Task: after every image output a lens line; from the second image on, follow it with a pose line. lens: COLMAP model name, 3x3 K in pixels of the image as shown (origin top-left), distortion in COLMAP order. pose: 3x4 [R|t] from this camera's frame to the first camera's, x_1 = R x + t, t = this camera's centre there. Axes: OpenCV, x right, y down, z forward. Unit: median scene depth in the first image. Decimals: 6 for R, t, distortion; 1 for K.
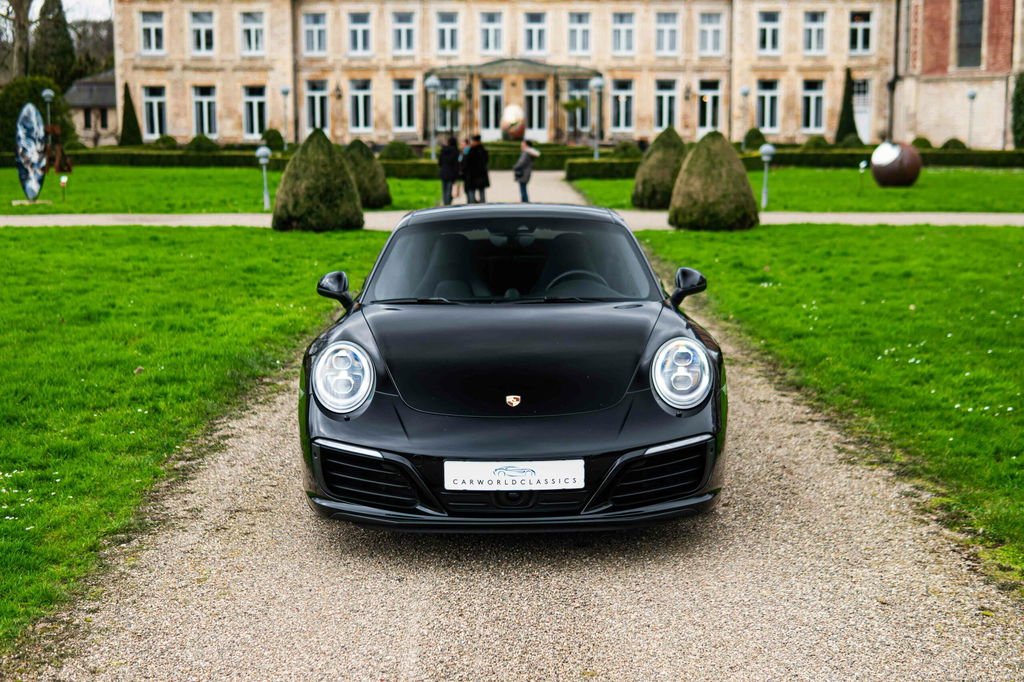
lens RADIAL K [[1351.1, 0, 533.3], [0, 1351.1, 314.3], [0, 0, 1]] dist [-0.042751, -0.093596]
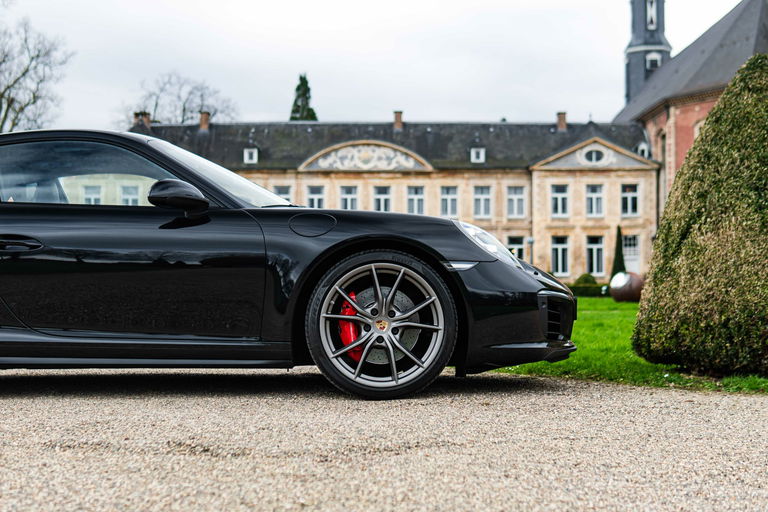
lens RADIAL K [[1145.3, 0, 384.0], [0, 1145.3, 256.0], [0, 0, 1]] dist [-0.033197, -0.120127]
pose [[0.999857, -0.000370, -0.016910, 0.022669], [-0.002427, 0.986283, -0.165046, 0.029163], [0.016739, 0.165064, 0.986141, -0.096171]]
